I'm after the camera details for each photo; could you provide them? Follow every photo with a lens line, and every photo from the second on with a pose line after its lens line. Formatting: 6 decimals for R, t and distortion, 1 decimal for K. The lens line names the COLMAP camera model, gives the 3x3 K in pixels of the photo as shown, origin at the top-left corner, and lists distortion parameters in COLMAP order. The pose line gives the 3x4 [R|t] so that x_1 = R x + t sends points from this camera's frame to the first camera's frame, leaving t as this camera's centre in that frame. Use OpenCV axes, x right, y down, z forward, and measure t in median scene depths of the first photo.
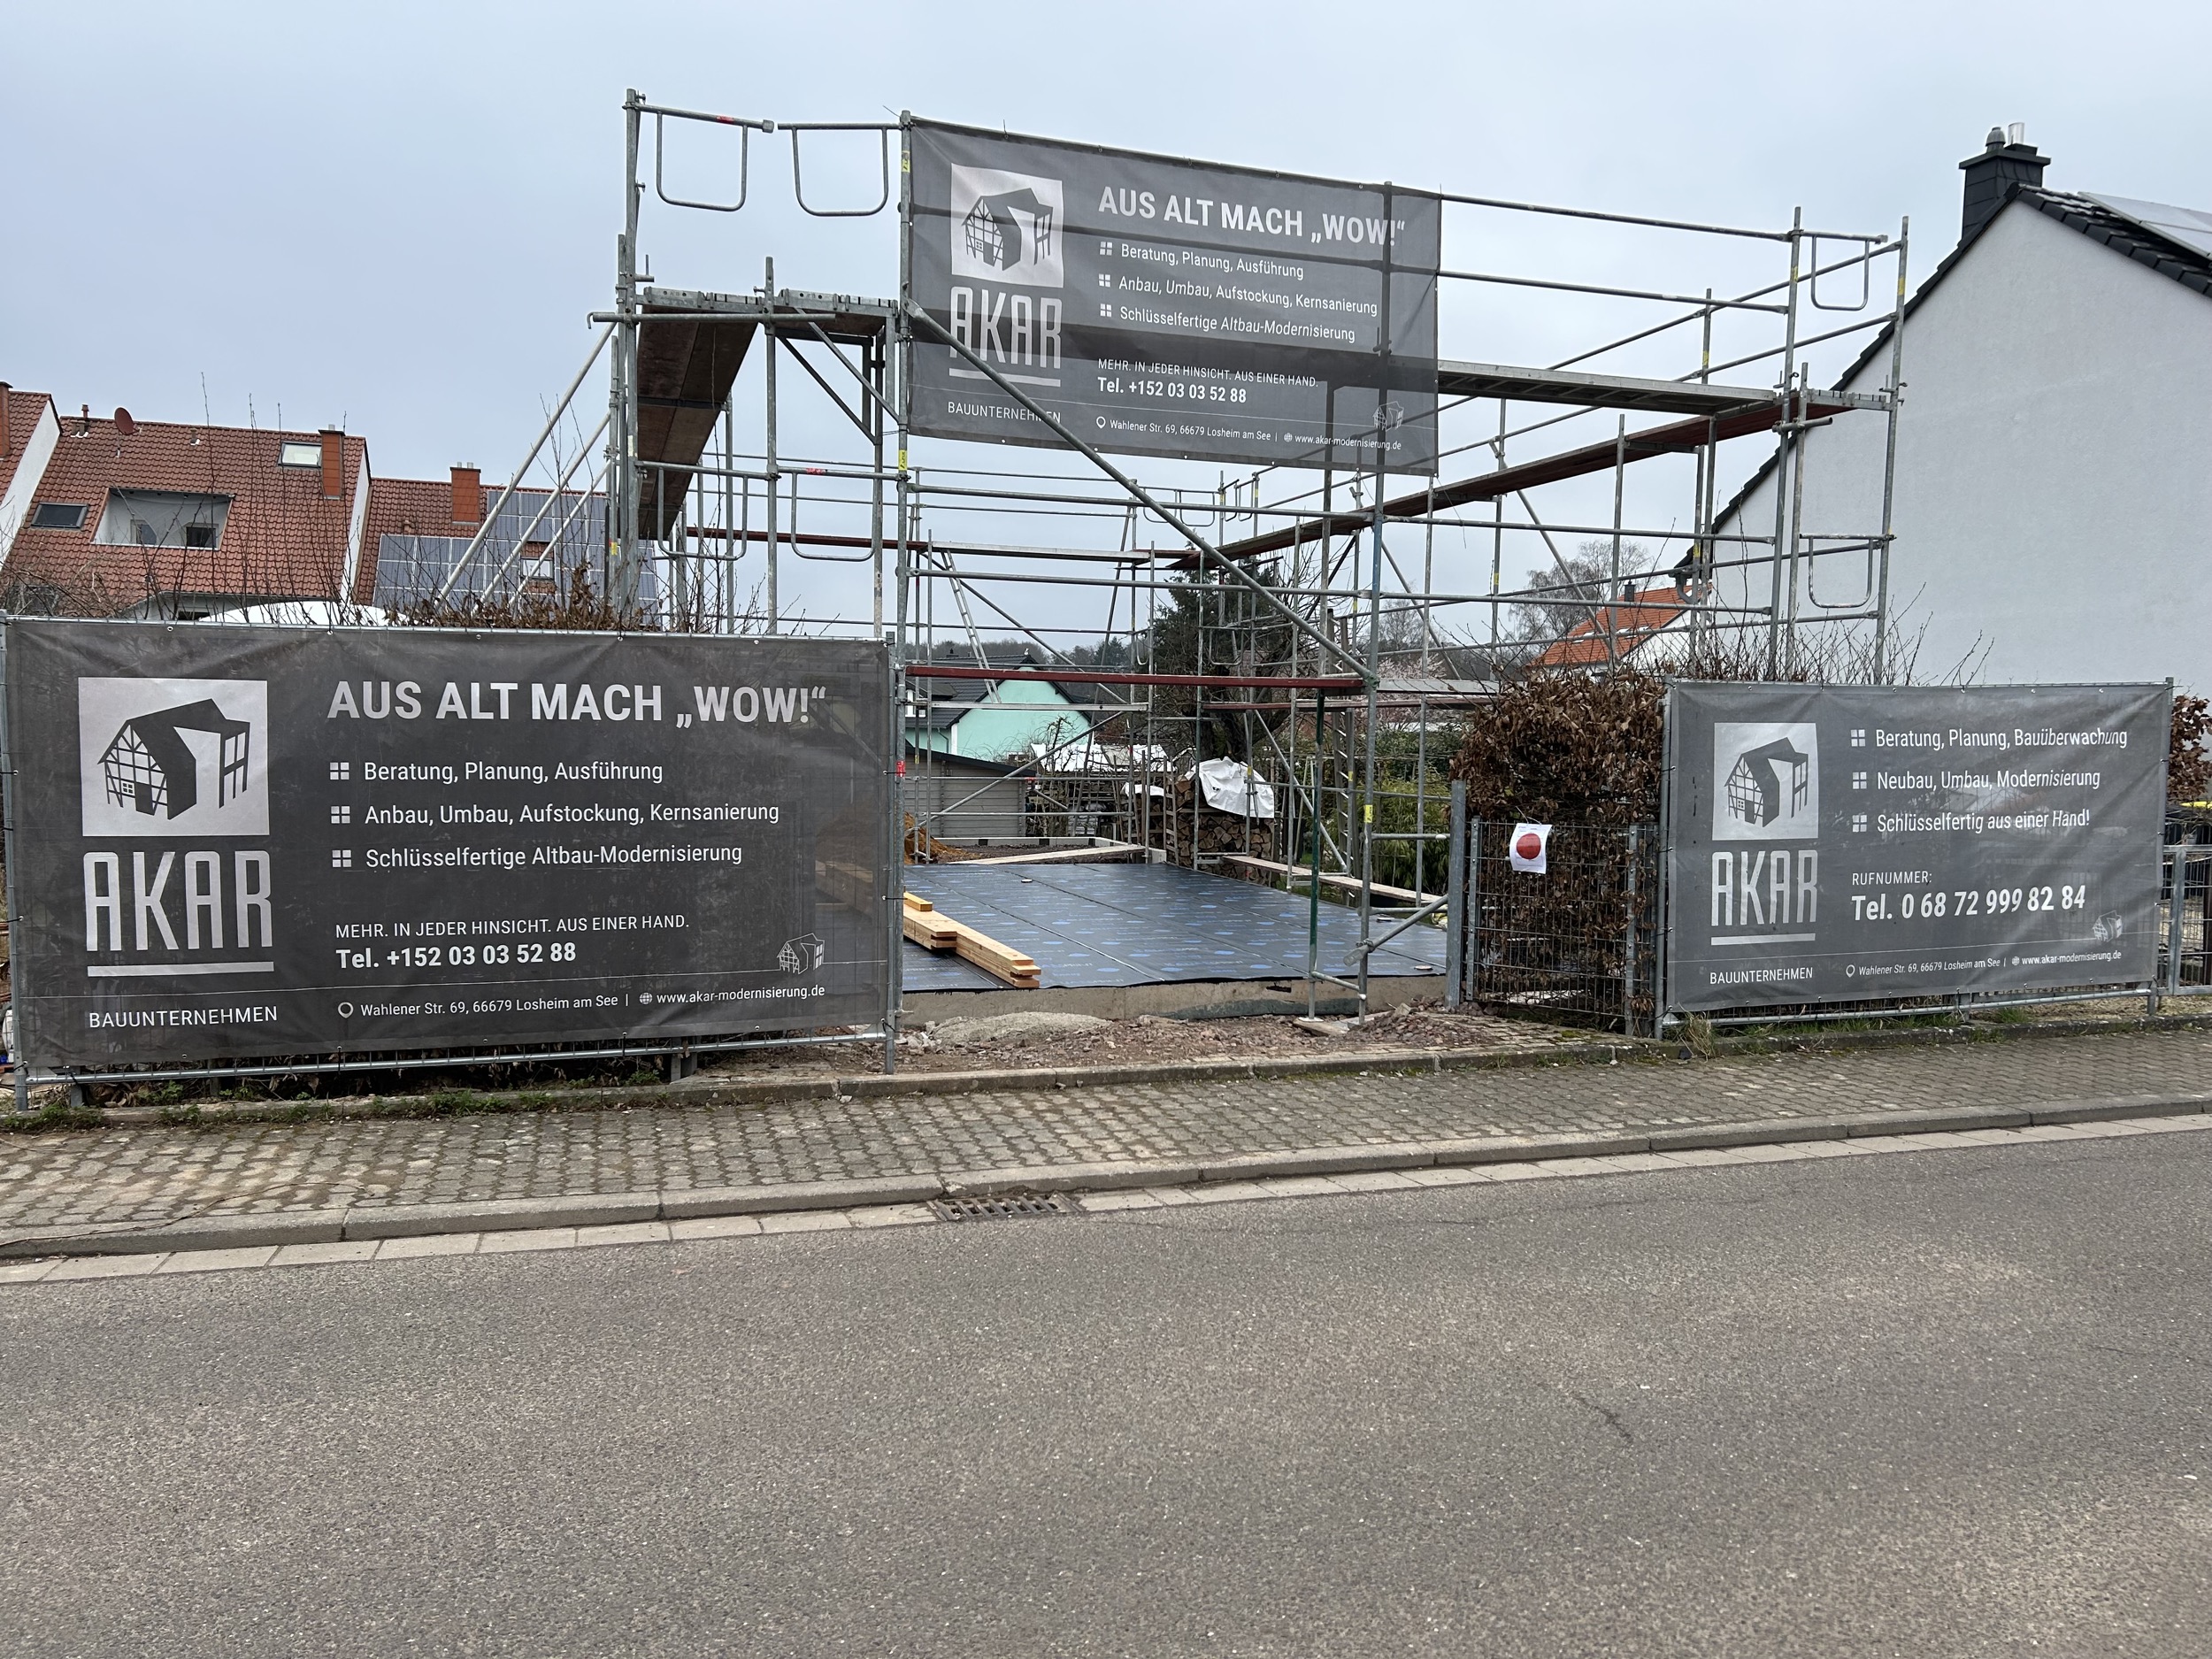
lens RADIAL K [[1657.3, 0, 1114.6], [0, 1657.3, 835.8], [0, 0, 1]] dist [0.052261, -0.041814]
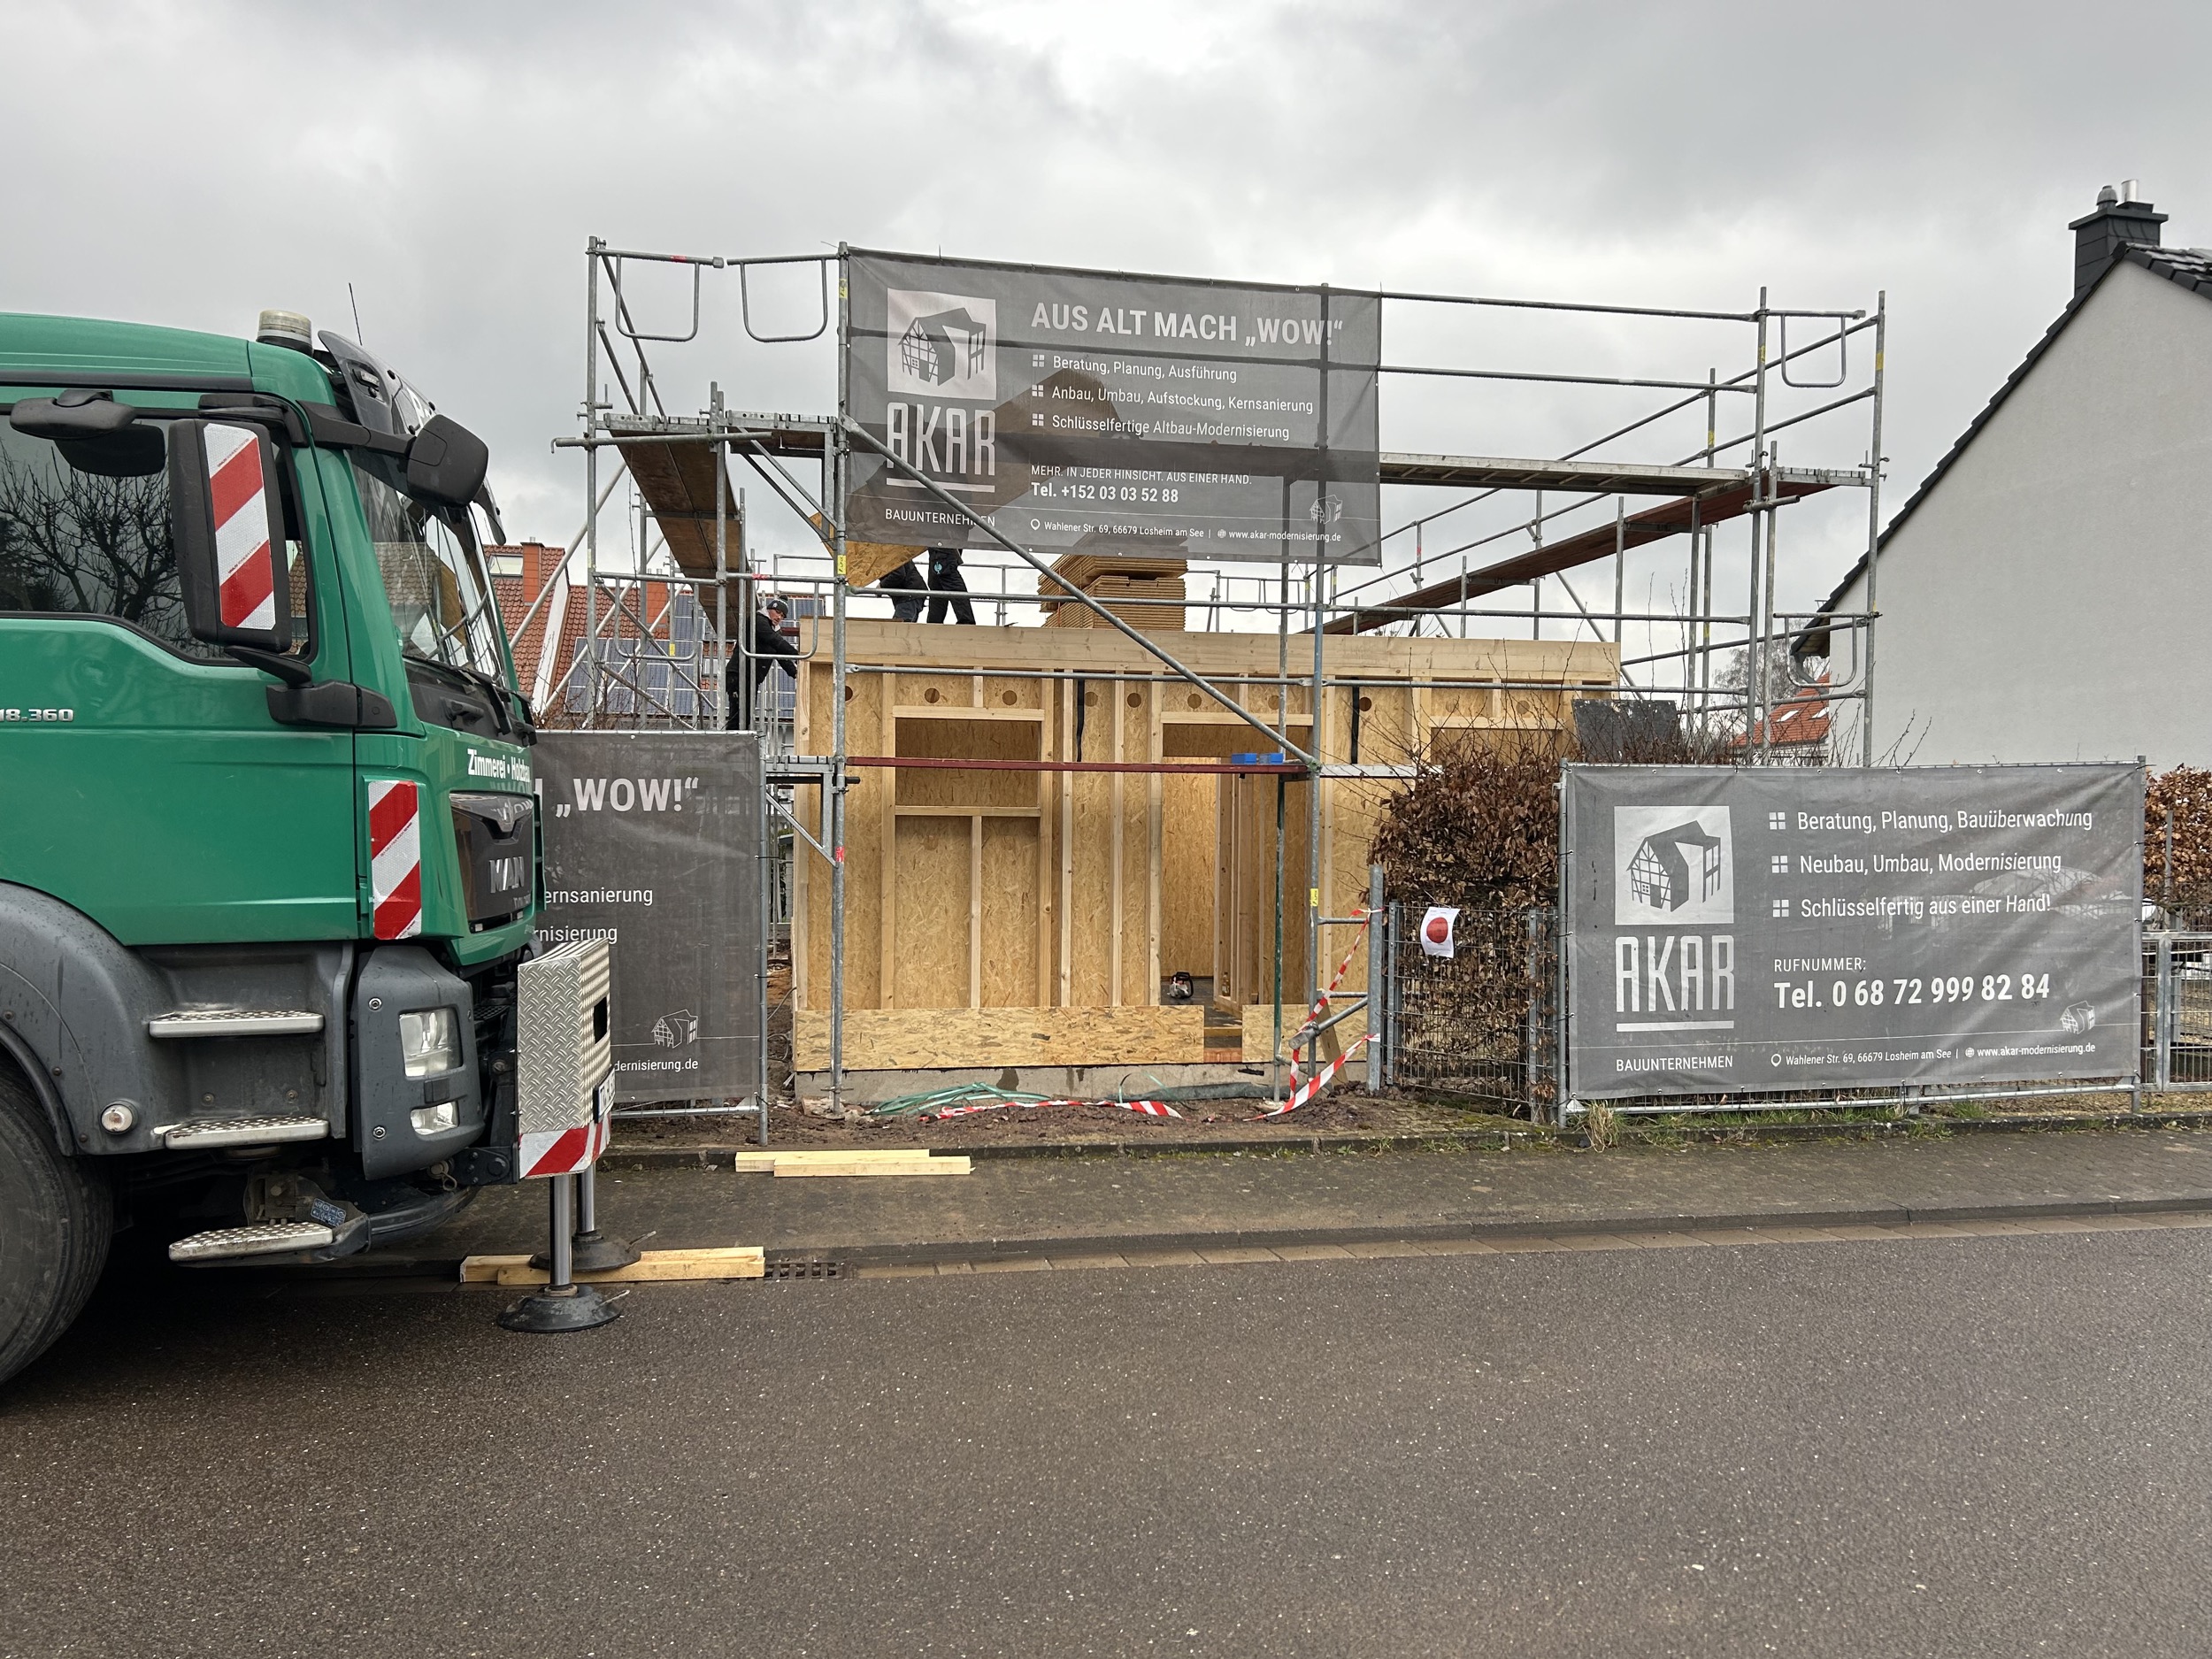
lens RADIAL K [[1657.3, 0, 1100.7], [0, 1657.3, 837.8], [0, 0, 1]] dist [0.052261, -0.041814]
pose [[0.991333, -0.004152, -0.131308, 0.183185], [-0.002480, 0.998731, -0.050299, 0.001626], [0.131350, 0.050189, 0.990065, -0.020338]]
